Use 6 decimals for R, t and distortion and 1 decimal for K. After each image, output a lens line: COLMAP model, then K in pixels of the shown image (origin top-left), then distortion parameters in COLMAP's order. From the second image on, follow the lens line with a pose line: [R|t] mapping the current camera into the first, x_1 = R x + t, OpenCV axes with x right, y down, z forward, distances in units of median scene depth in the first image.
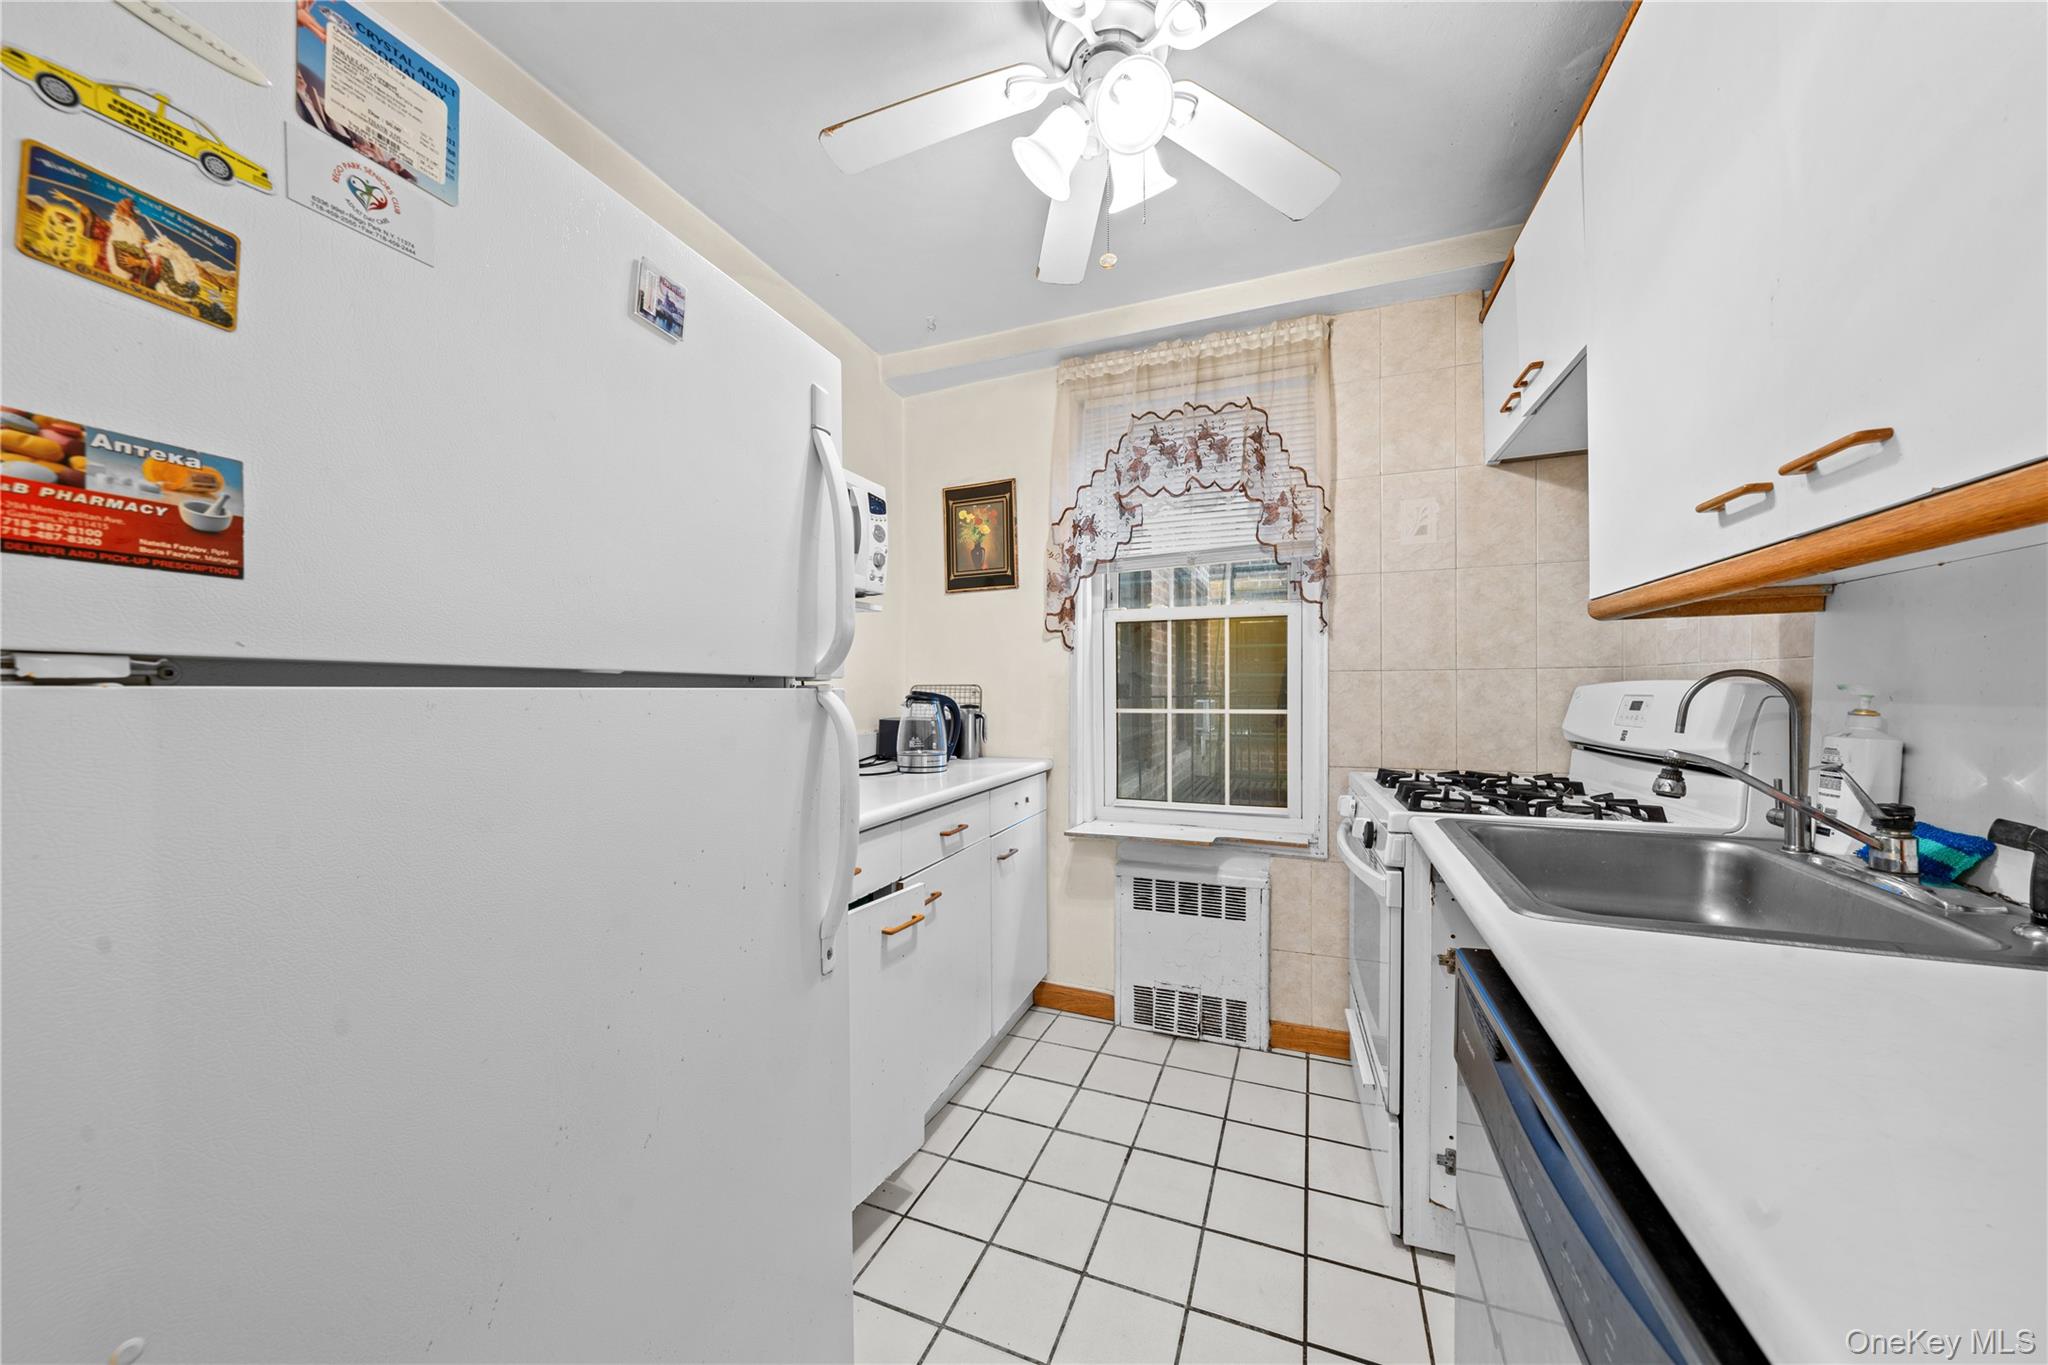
lens RADIAL K [[708.8, 0, 1020.8], [0, 708.8, 689.6], [0, 0, 1]] dist [-0.002380, -0.000576]
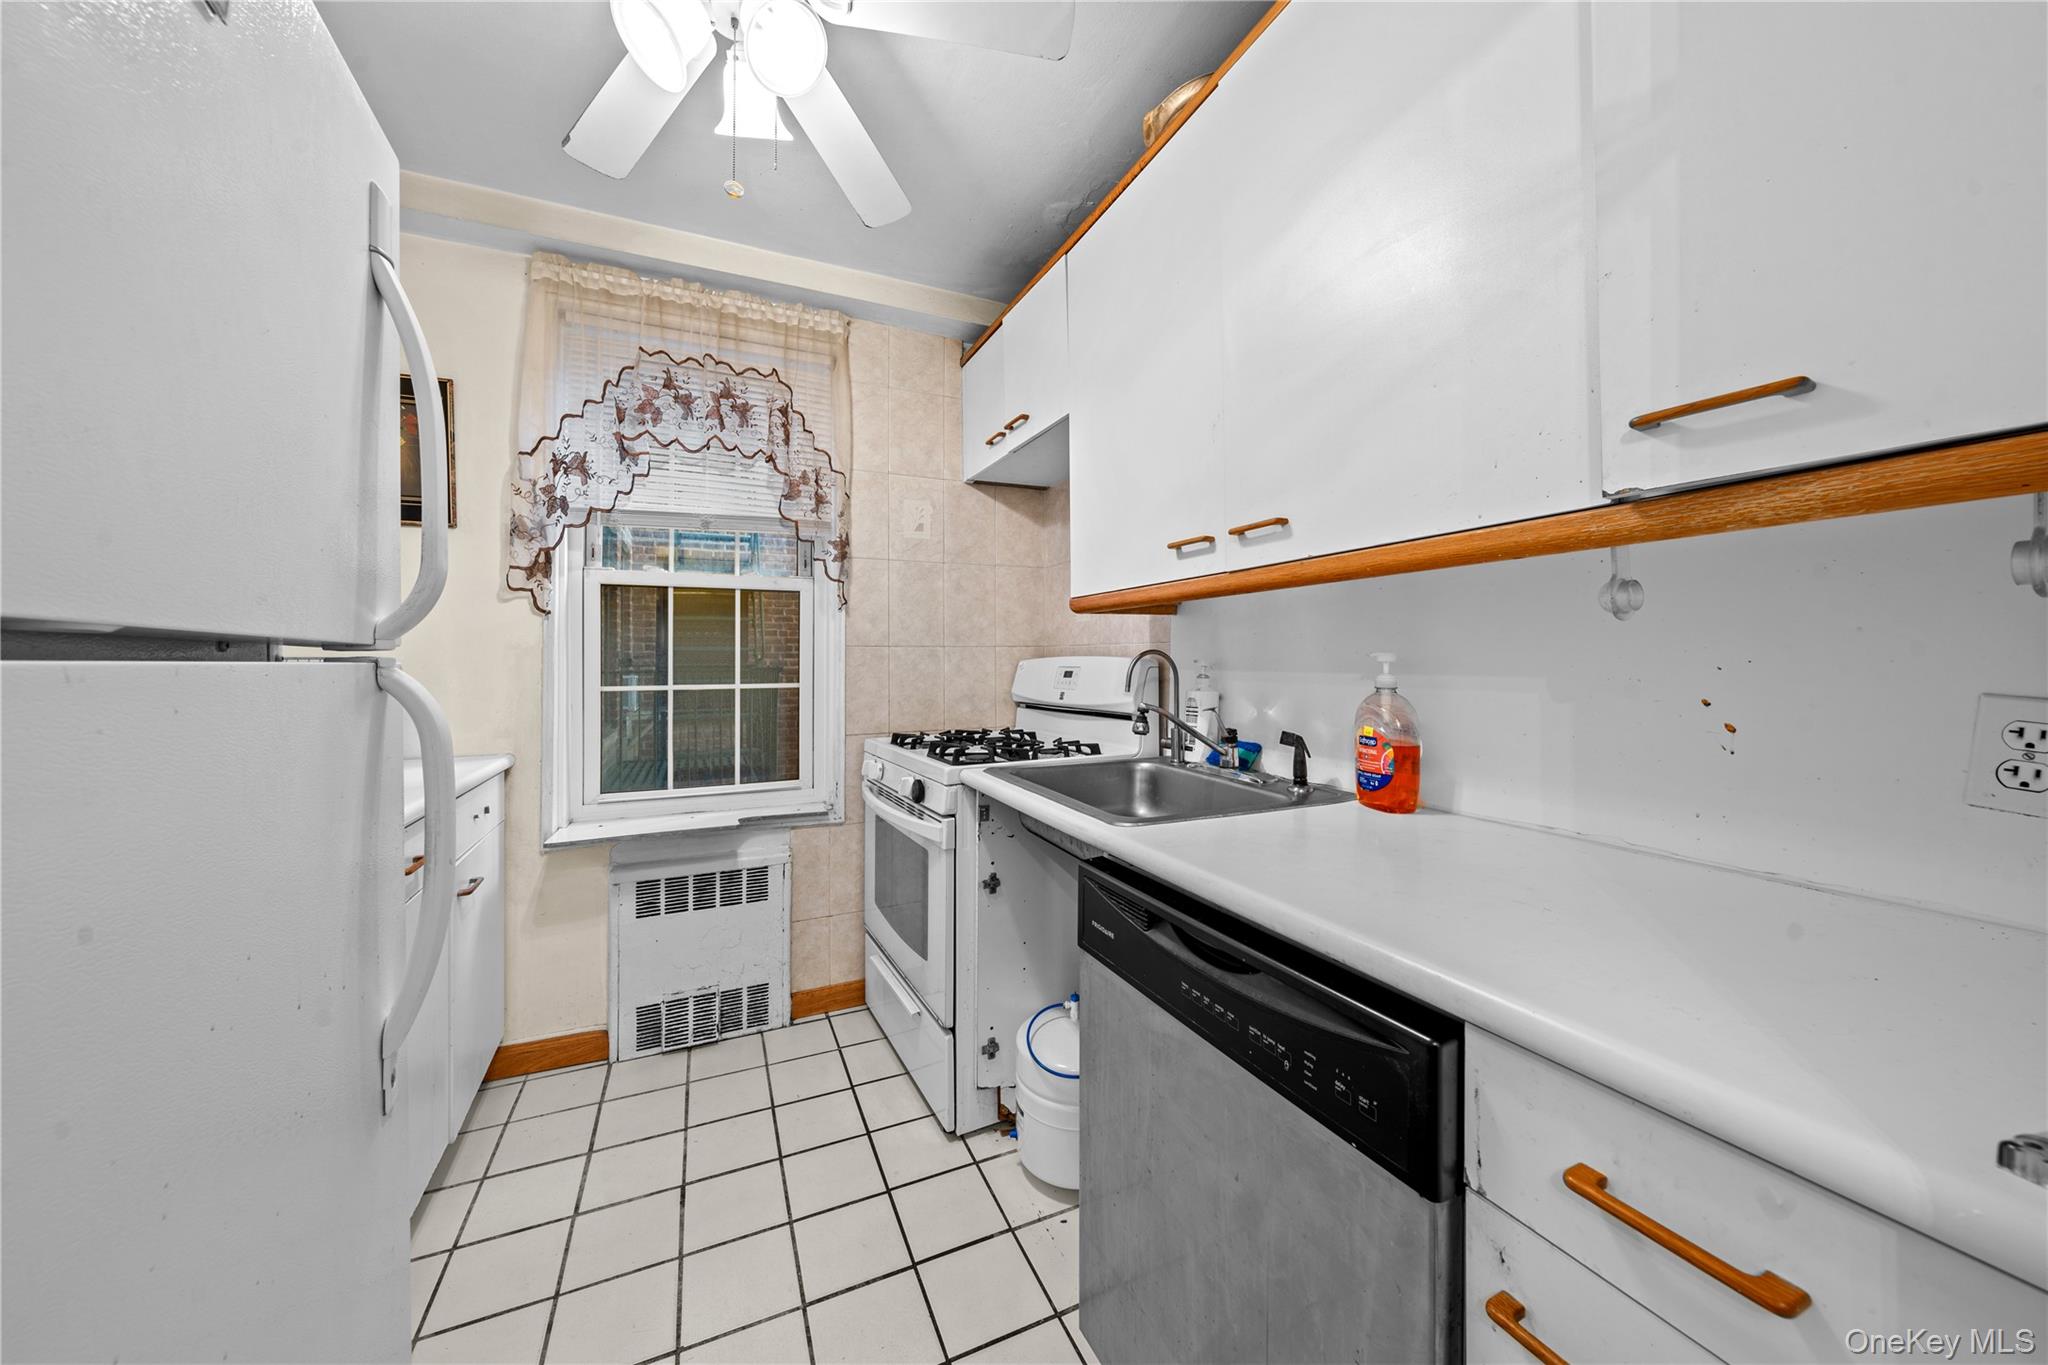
lens RADIAL K [[708.8, 0, 1028.0], [0, 708.8, 653.9], [0, 0, 1]] dist [-0.002380, -0.000576]
pose [[0.686144, 0.007791, 0.727424, -0.158058], [0.002235, 0.999915, -0.012817, -0.000035], [-0.727462, 0.010420, 0.686069, 0.066490]]
